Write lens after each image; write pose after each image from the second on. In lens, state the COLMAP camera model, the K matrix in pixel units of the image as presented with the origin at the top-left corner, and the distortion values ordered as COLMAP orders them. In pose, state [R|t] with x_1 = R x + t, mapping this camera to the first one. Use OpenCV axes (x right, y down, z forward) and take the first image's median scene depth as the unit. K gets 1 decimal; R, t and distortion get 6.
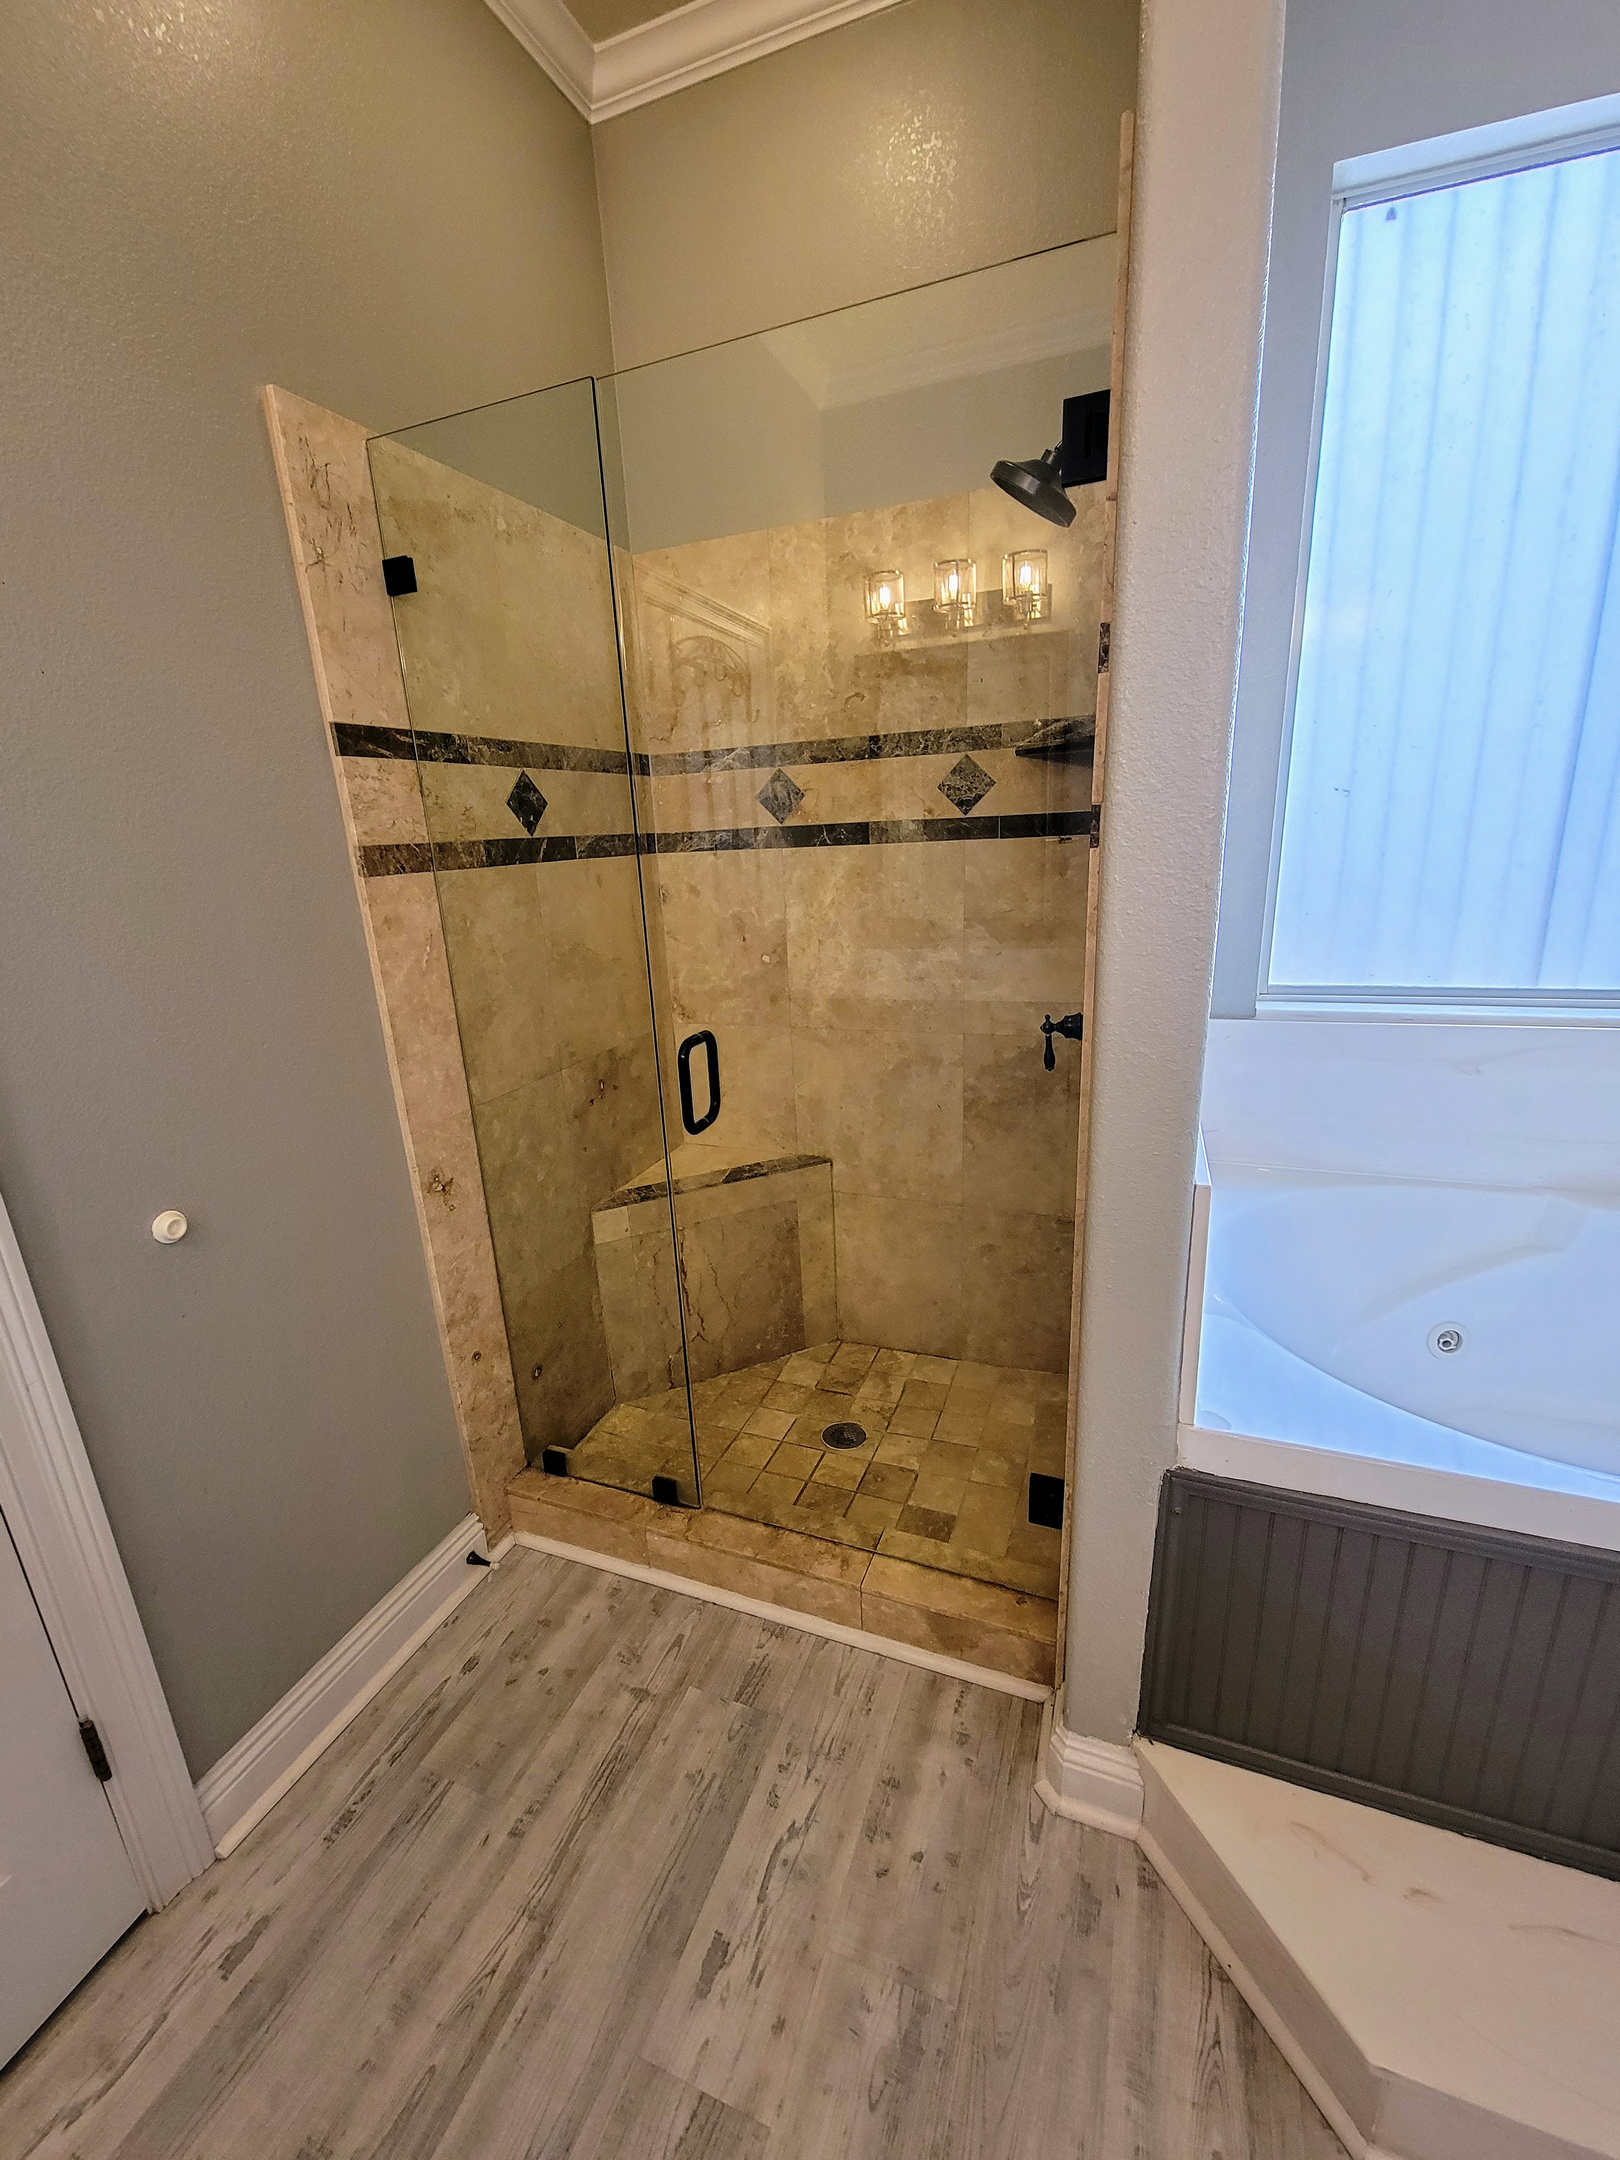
lens RADIAL K [[886.3, 0, 803.5], [0, 886.3, 1087.9], [0, 0, 1]] dist [-0.002594, -0.000434]
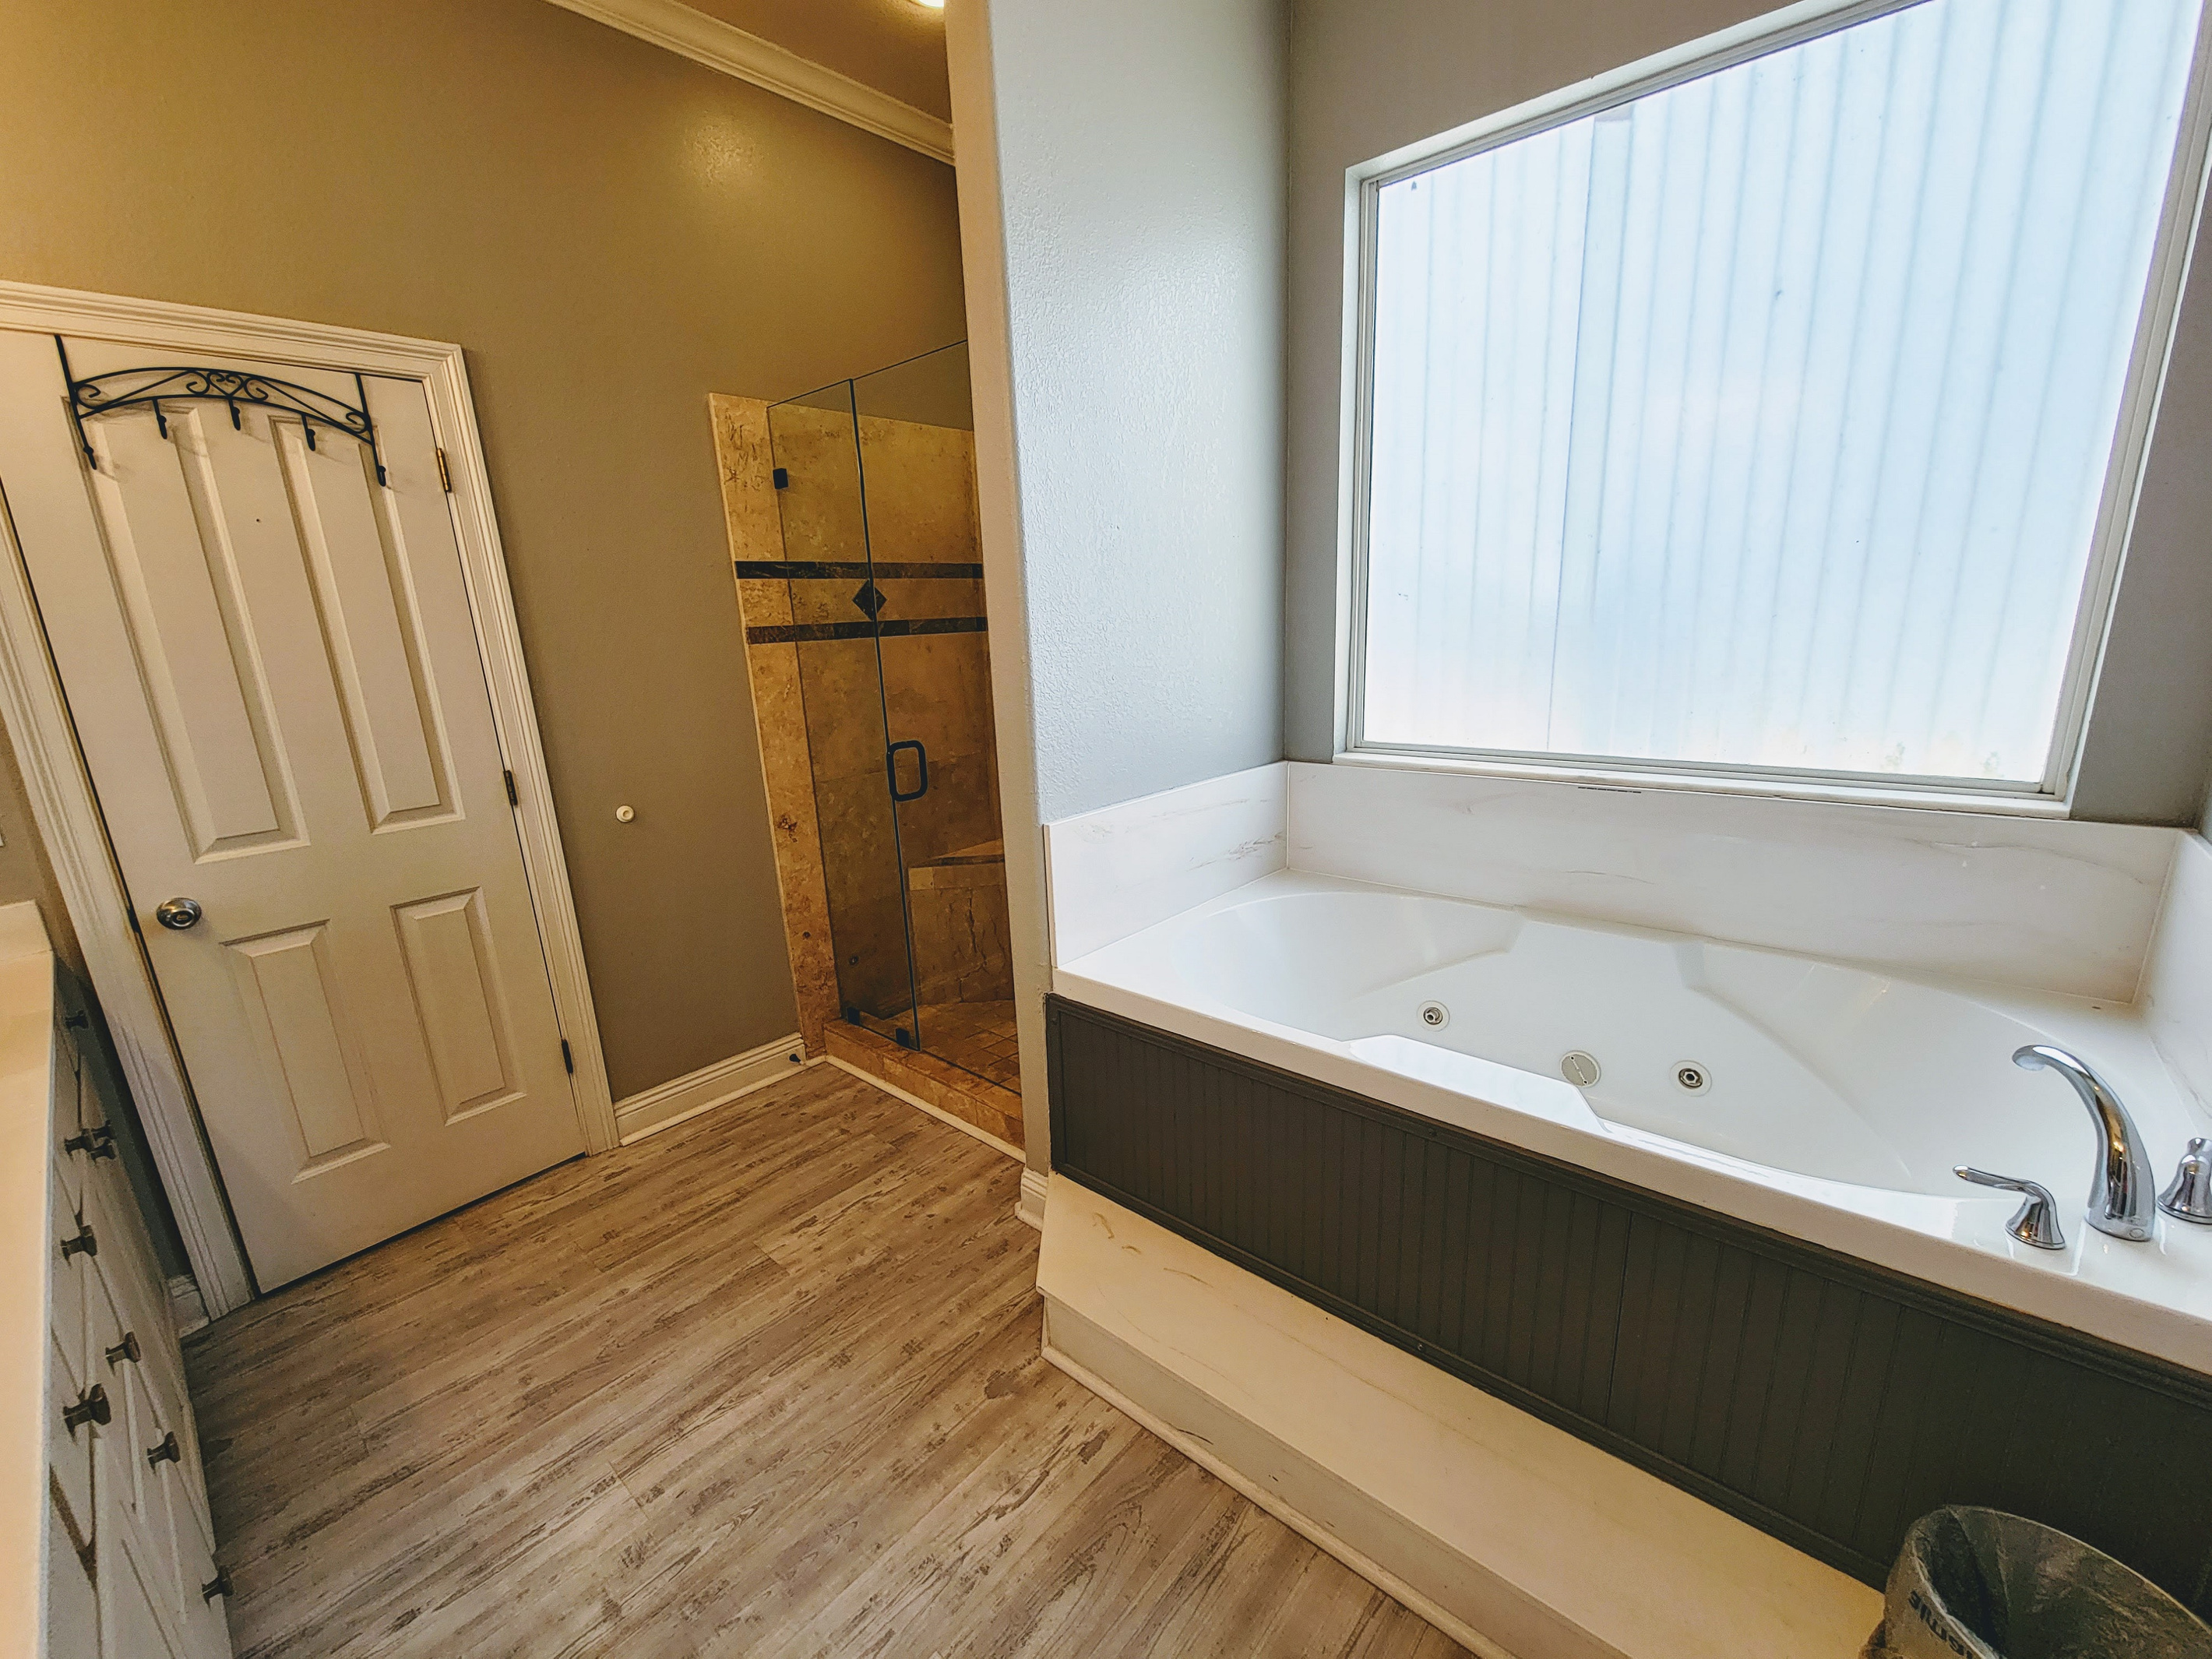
lens RADIAL K [[905.8, 0, 1117.0], [0, 905.8, 842.5], [0, 0, 1]] dist [0.004679, -0.005098]
pose [[0.945109, 0.090464, -0.313981, 0.769722], [-0.096338, 0.995343, -0.003208, 0.092033], [0.312229, 0.033280, 0.949424, -0.473058]]
